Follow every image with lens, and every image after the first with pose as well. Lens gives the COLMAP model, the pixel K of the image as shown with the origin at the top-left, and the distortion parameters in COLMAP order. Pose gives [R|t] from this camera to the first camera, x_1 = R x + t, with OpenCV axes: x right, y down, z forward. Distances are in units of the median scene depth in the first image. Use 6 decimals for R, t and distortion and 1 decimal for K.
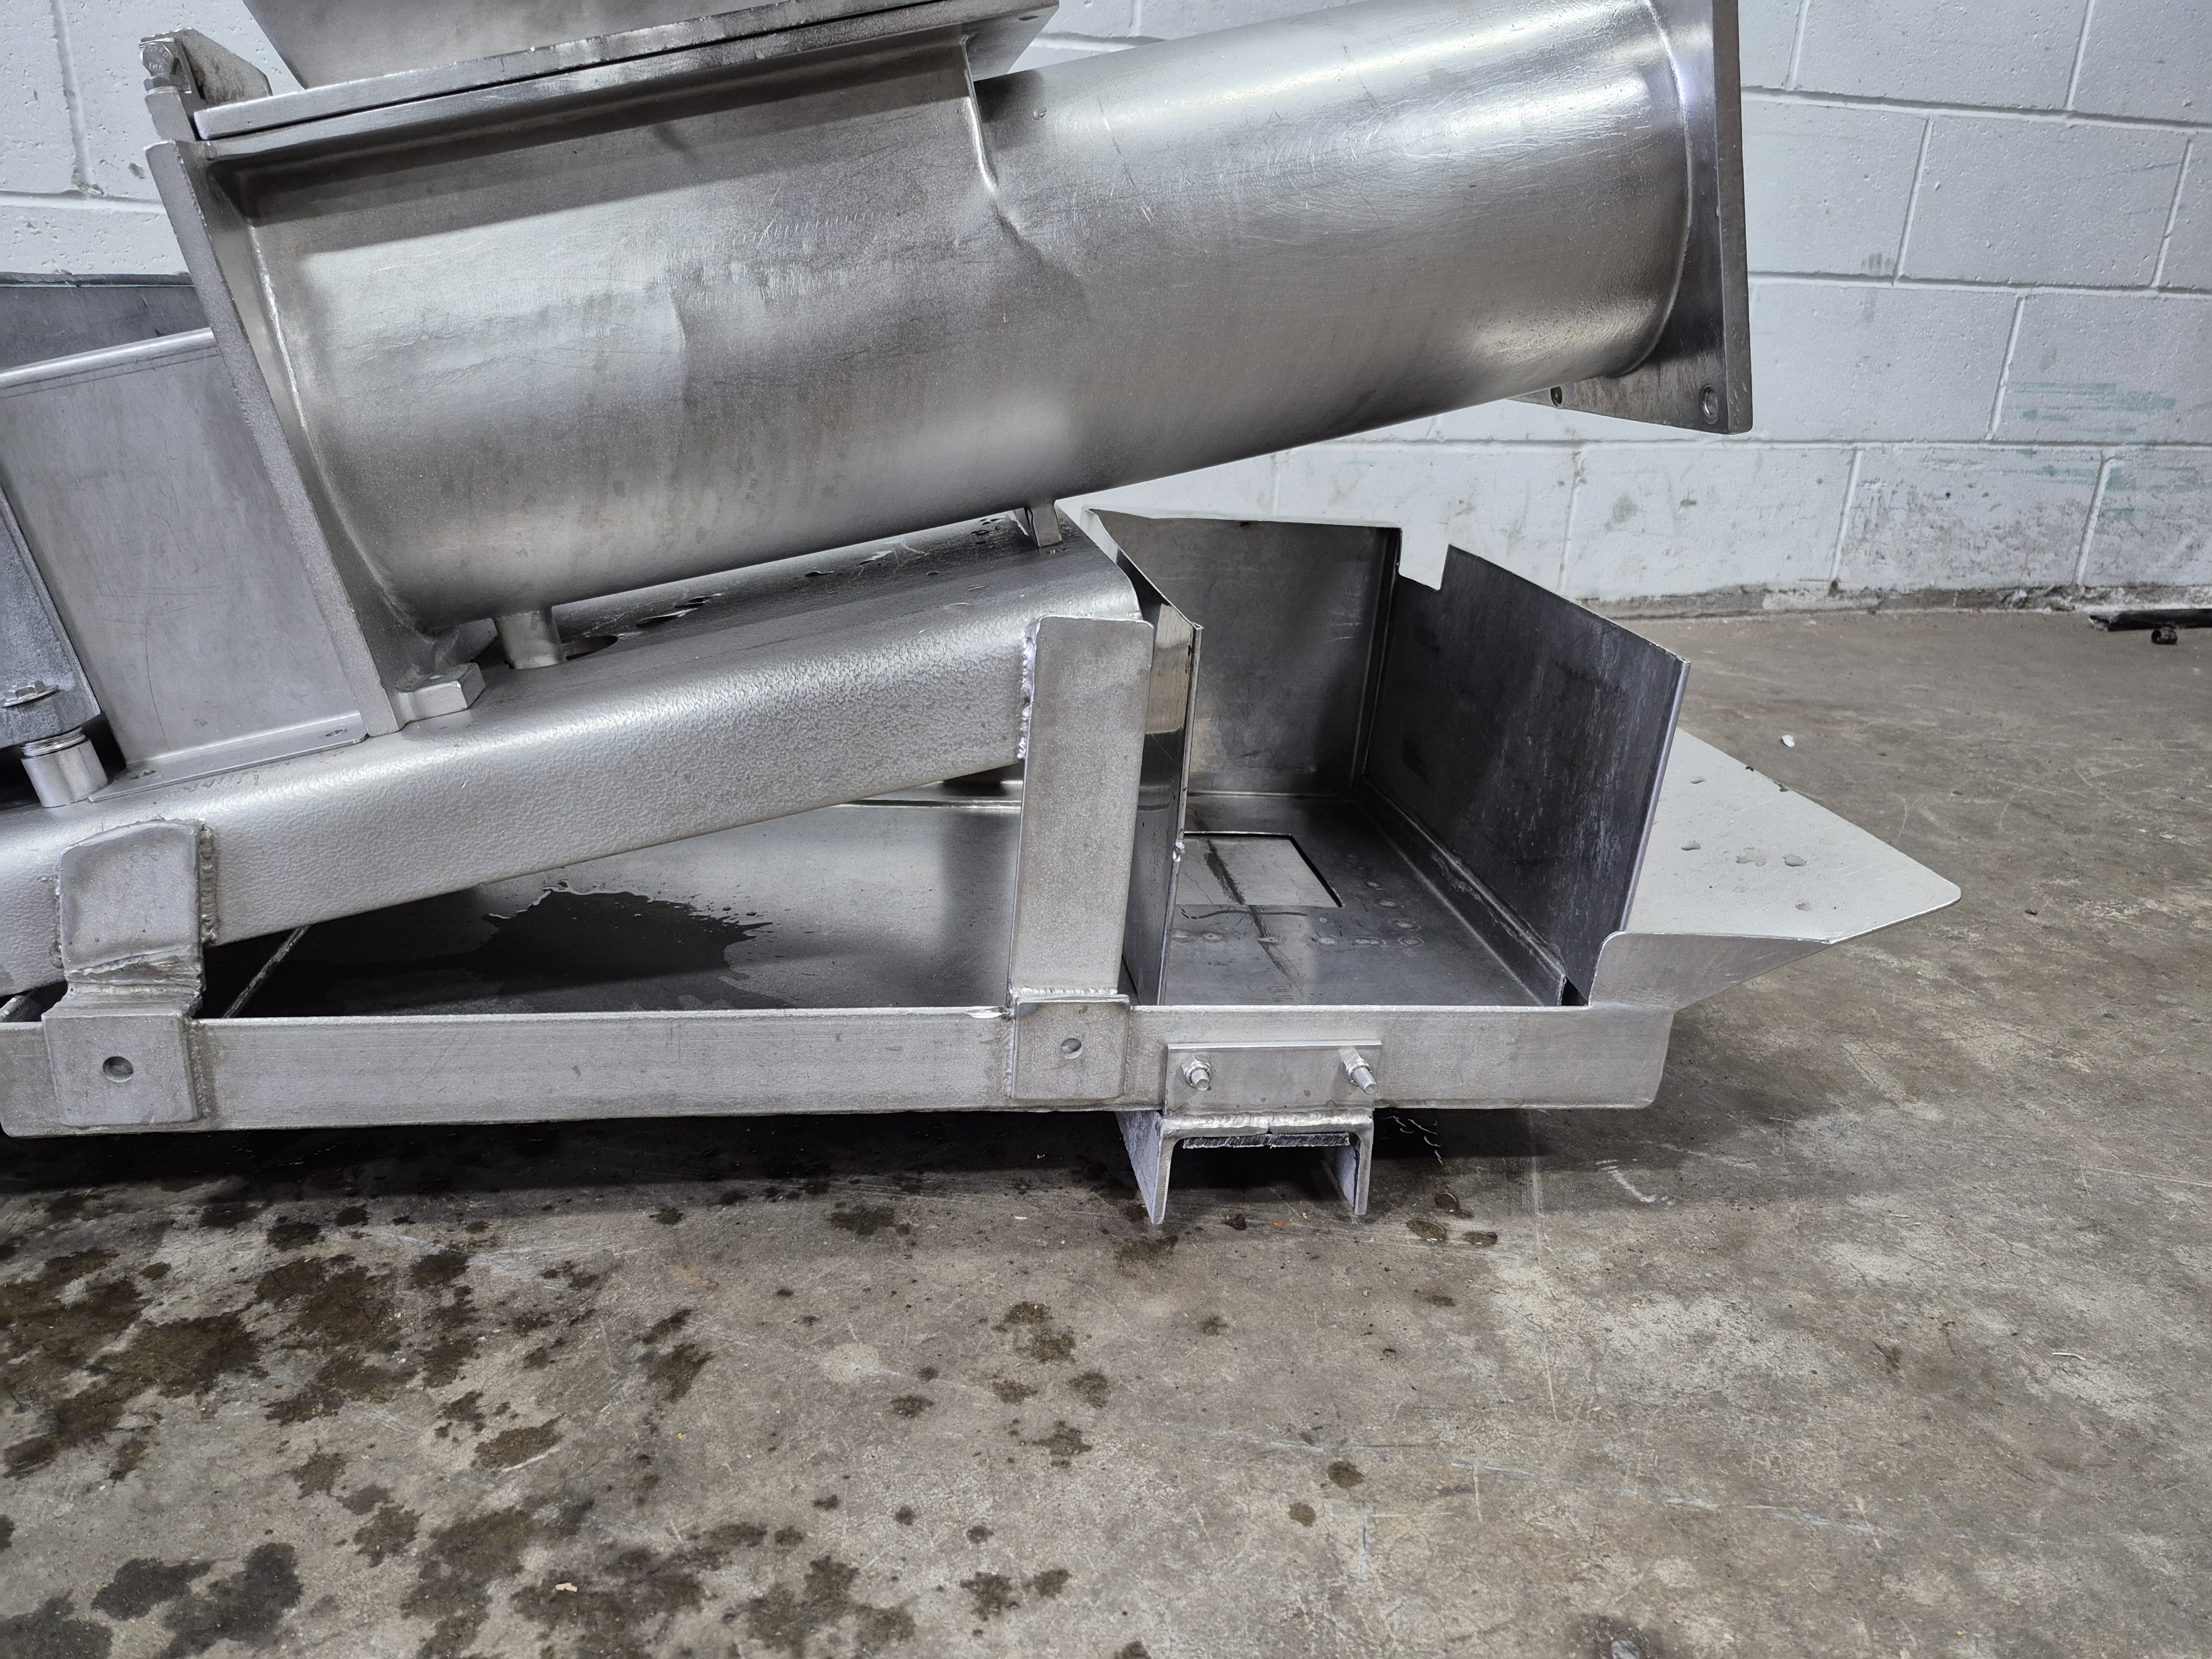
lens RADIAL K [[1540.8, 0, 1087.5], [0, 1540.8, 880.6], [0, 0, 1]] dist [0.031531, -0.039644]
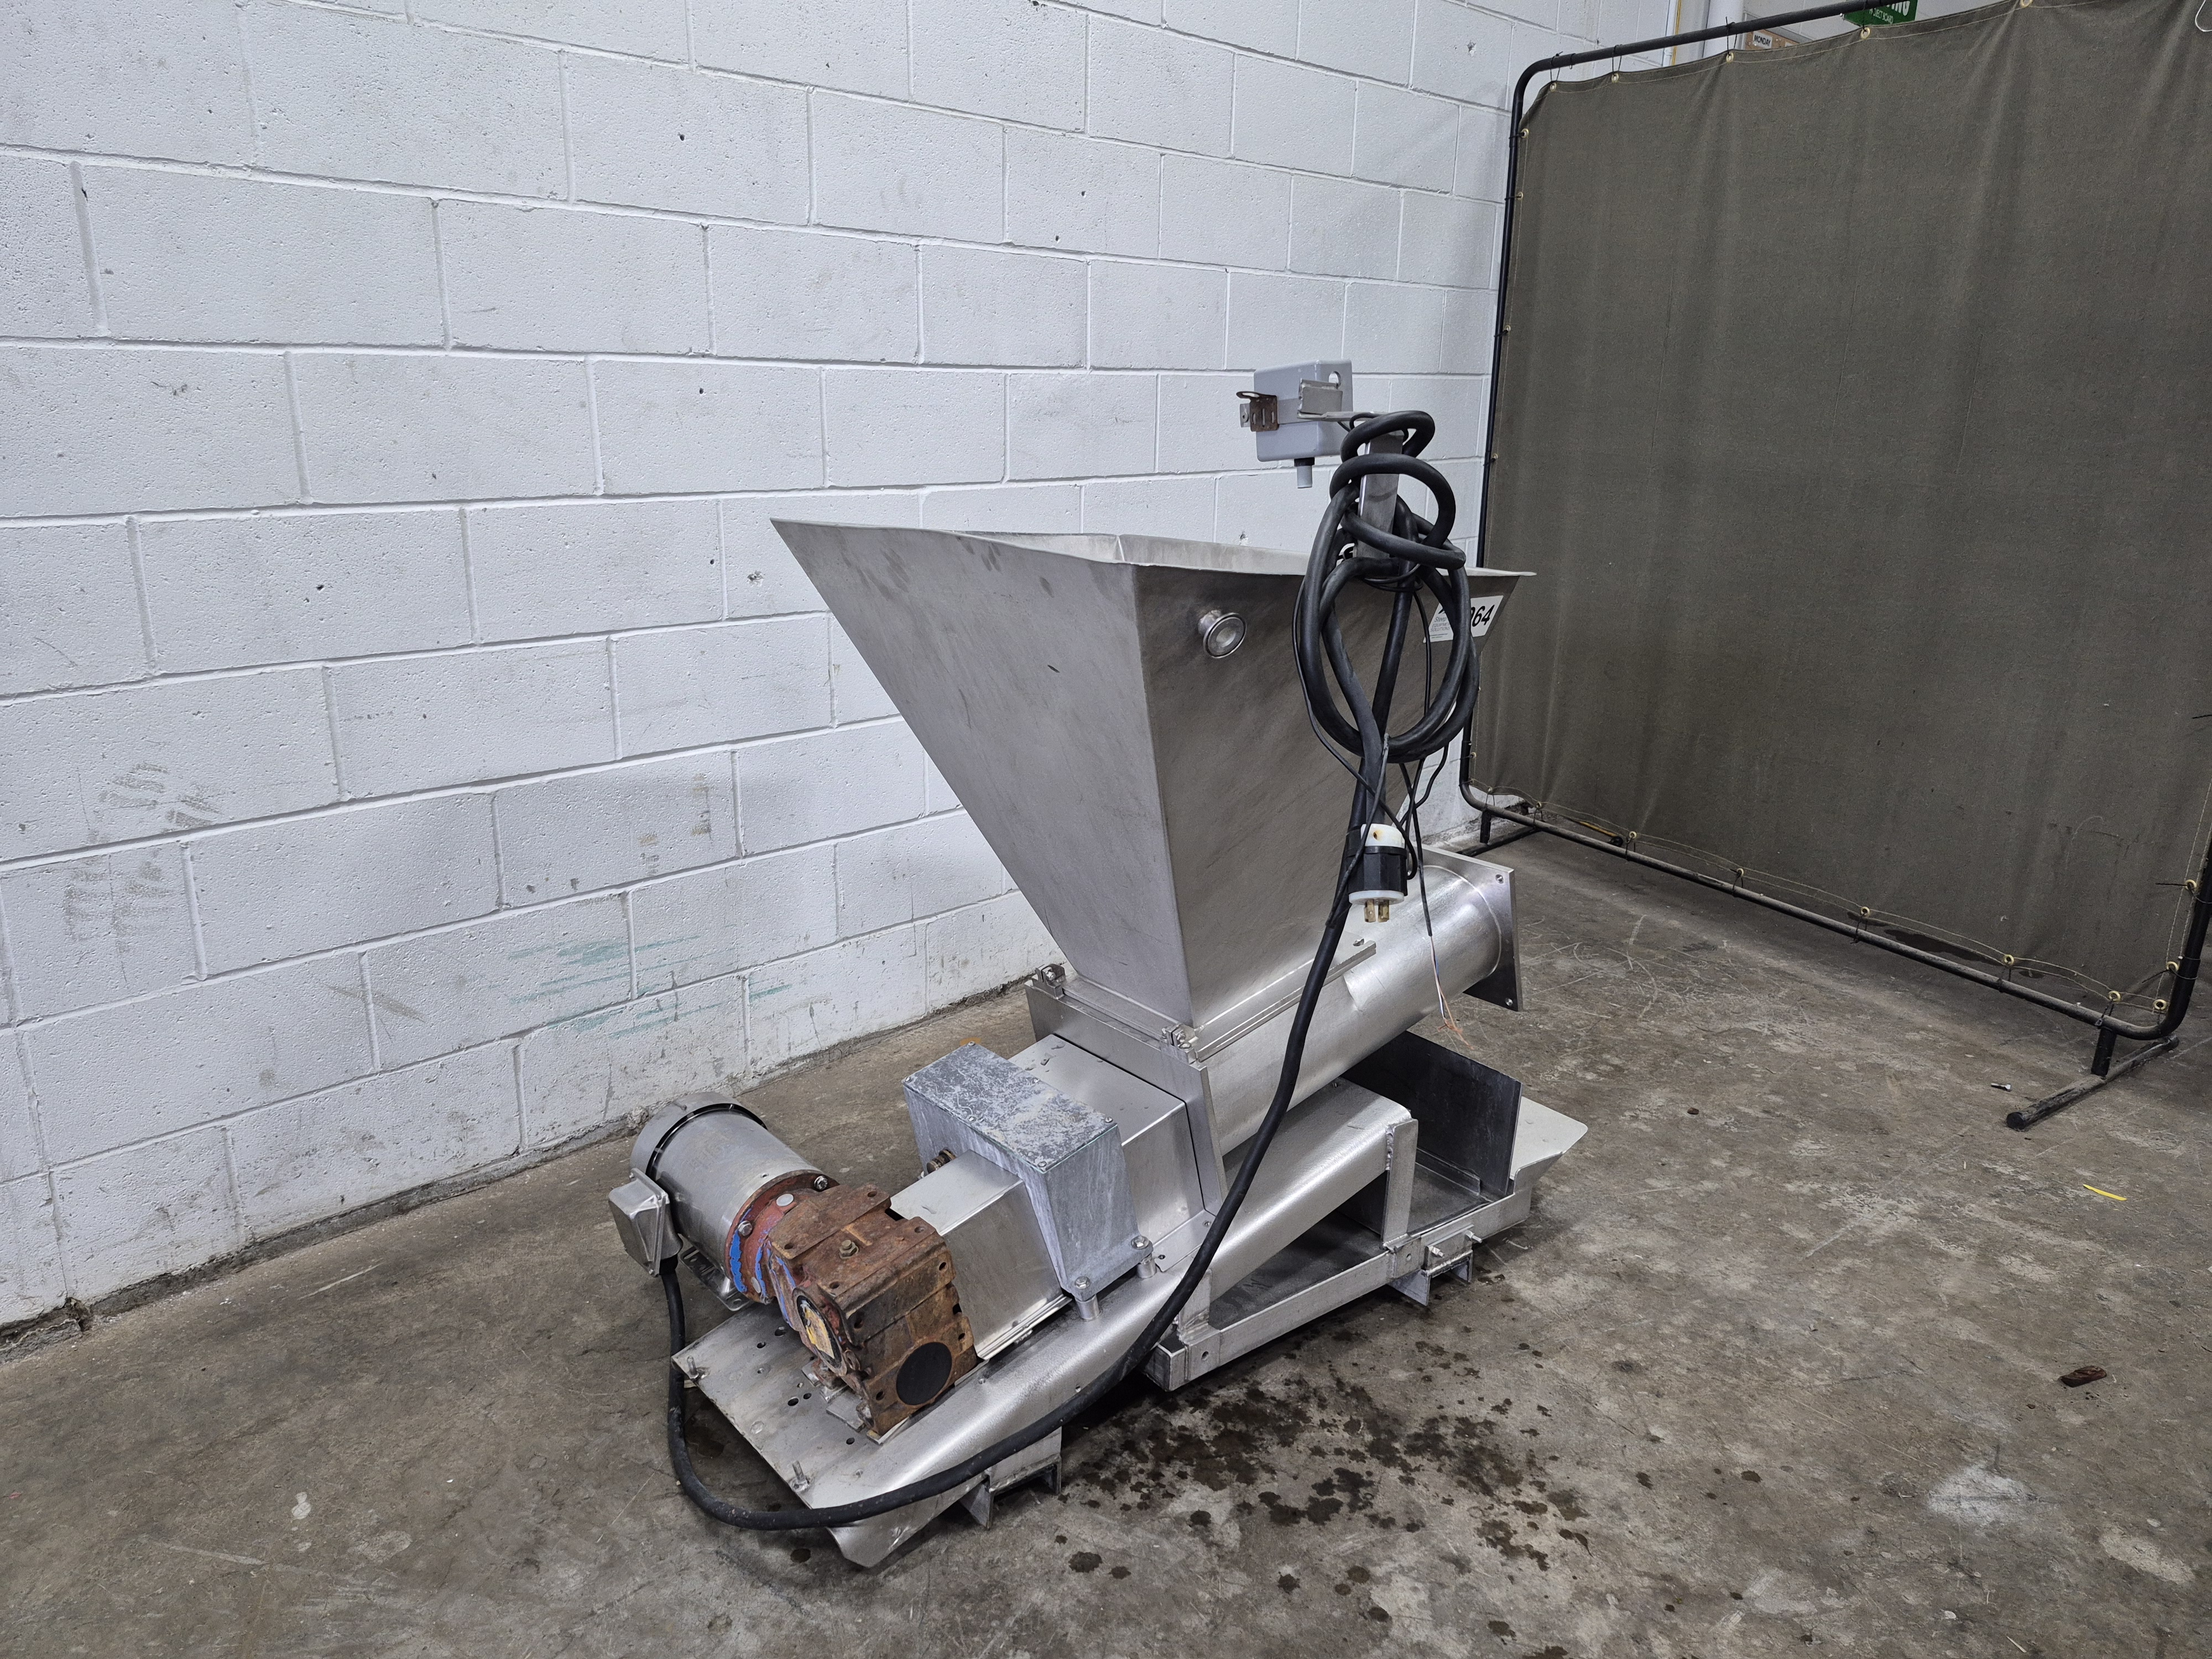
lens RADIAL K [[1548.2, 0, 1089.2], [0, 1548.2, 821.6], [0, 0, 1]] dist [0.104179, -0.136833]
pose [[0.858714, -0.159358, 0.487047, -2.064622], [0.199770, 0.979327, -0.031788, -0.822101], [-0.471913, 0.124595, 0.872797, -1.654063]]
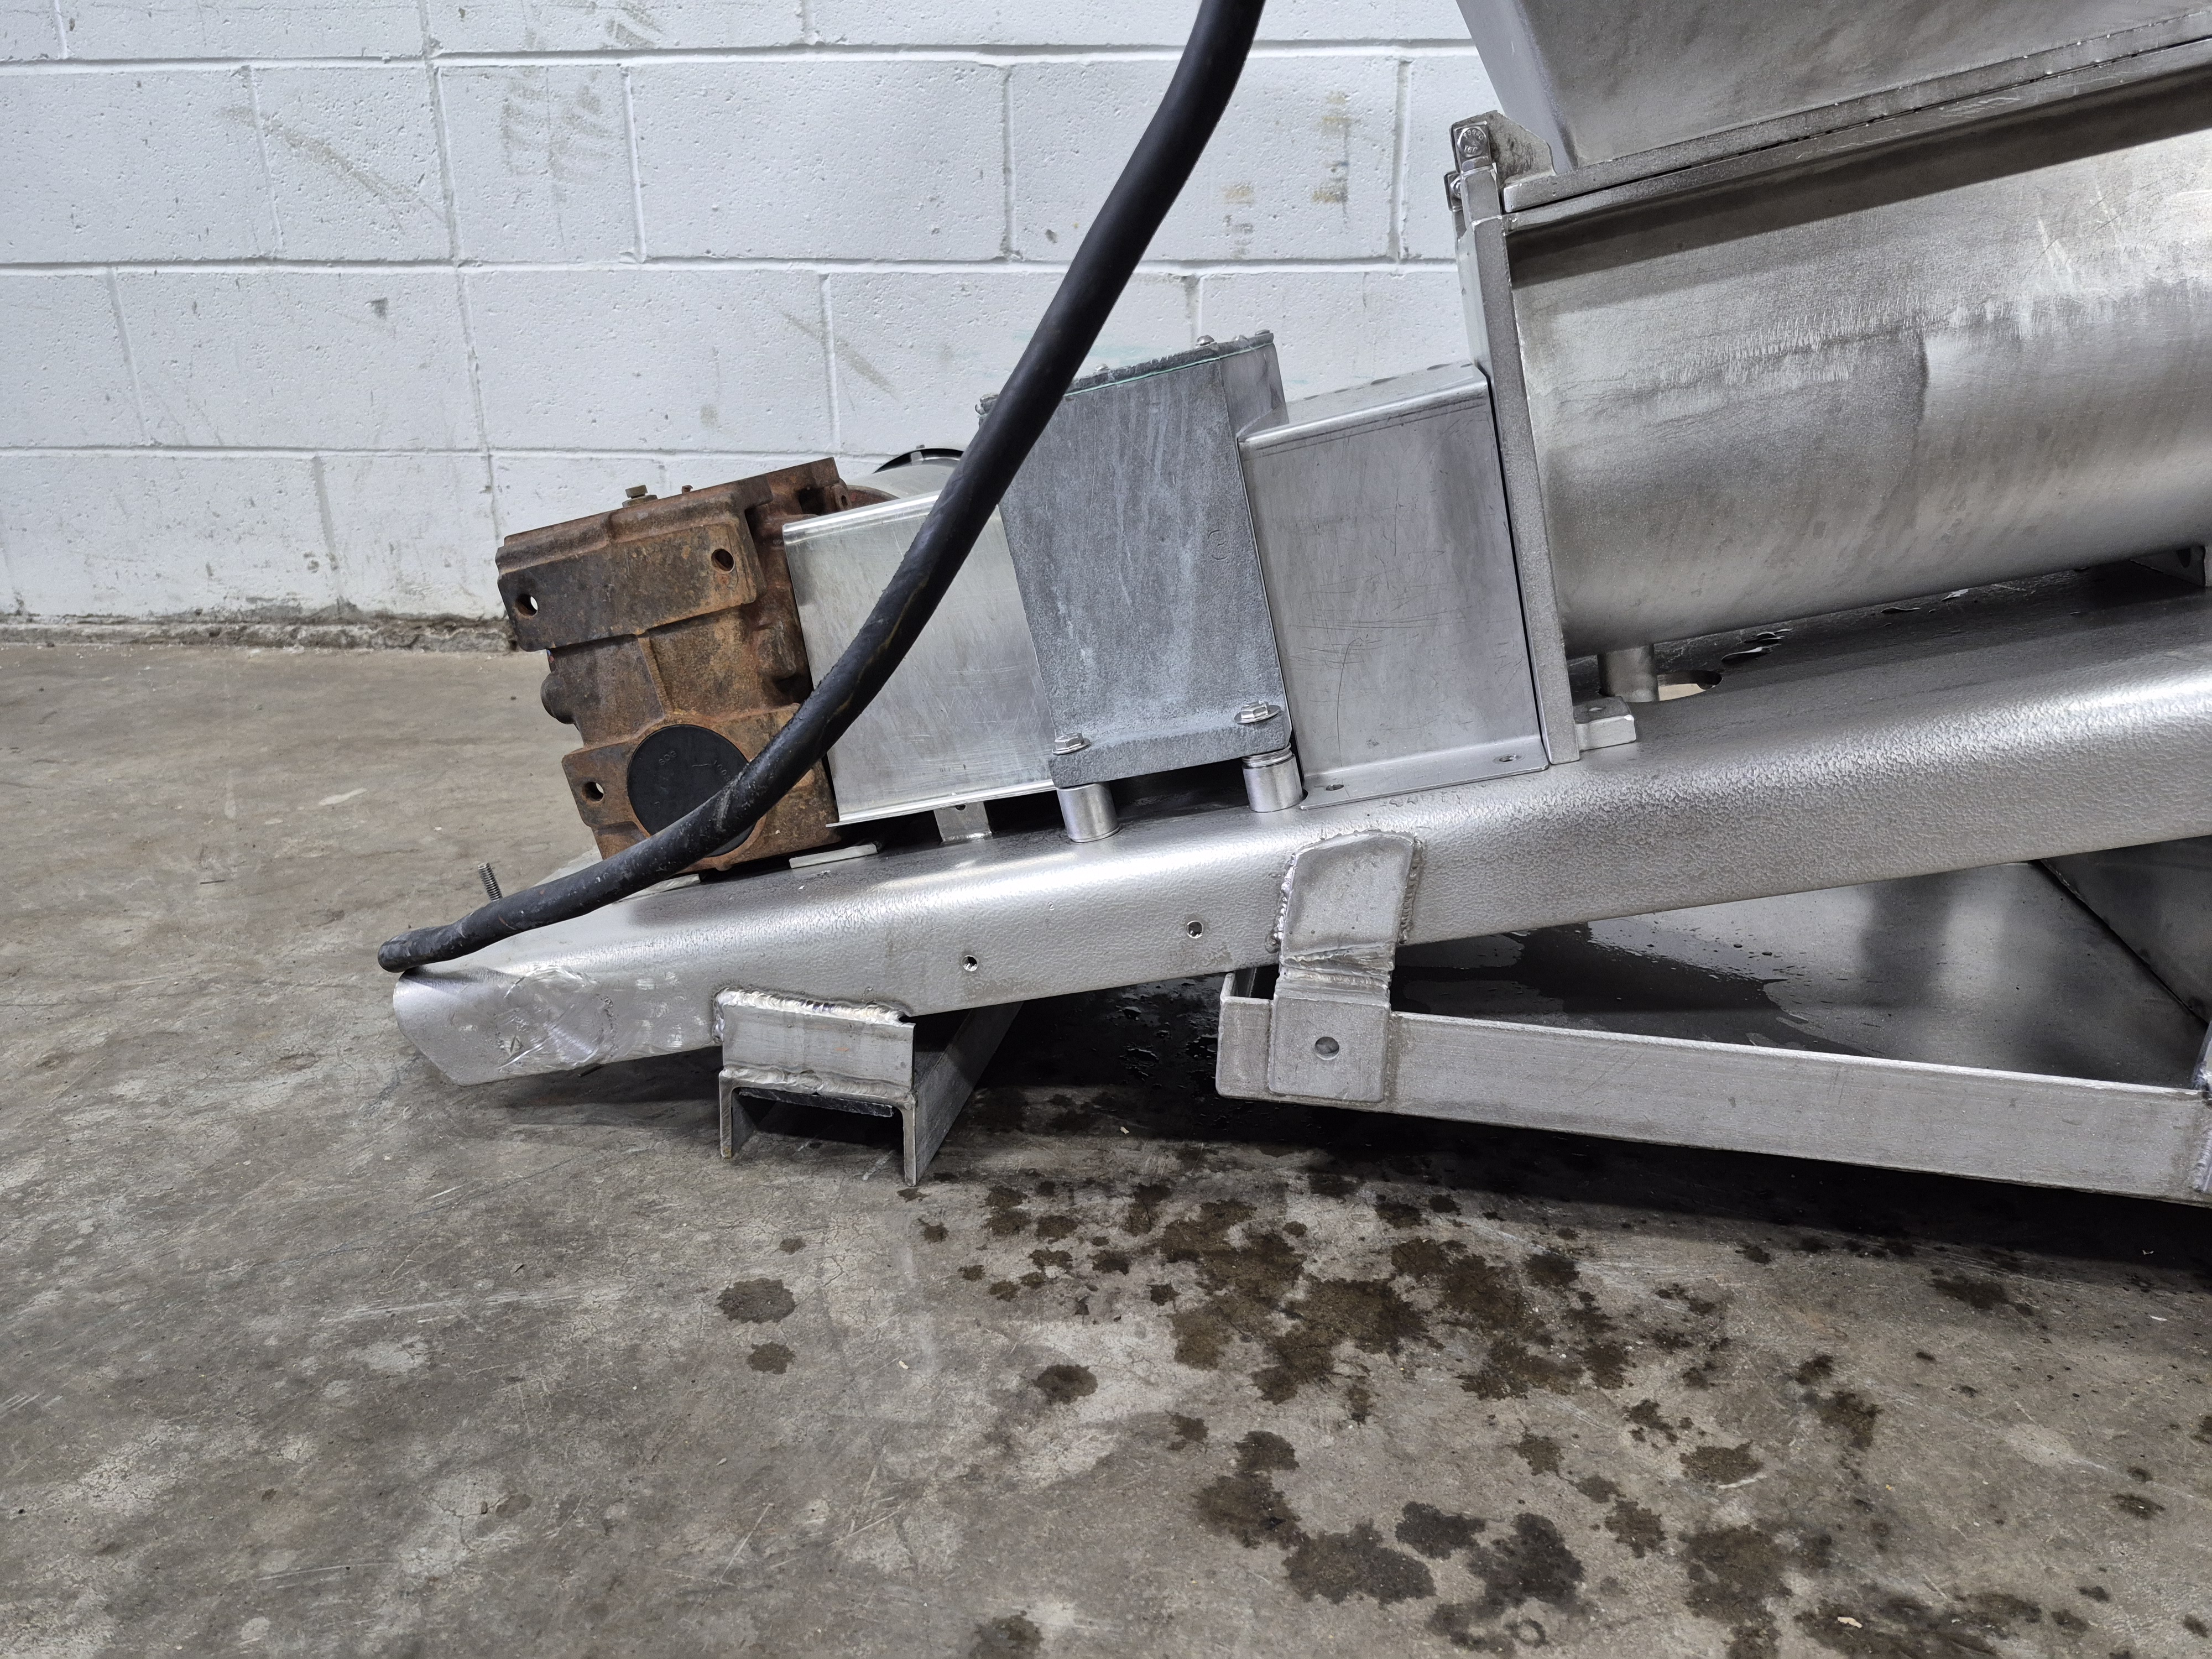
lens RADIAL K [[1539.0, 0, 1103.3], [0, 1539.0, 850.1], [0, 0, 1]] dist [0.064950, -0.074746]
pose [[0.945488, 0.079362, -0.315840, -0.417767], [-0.088320, 0.995992, -0.014127, 0.007903], [0.313453, 0.041252, 0.948707, -0.117011]]
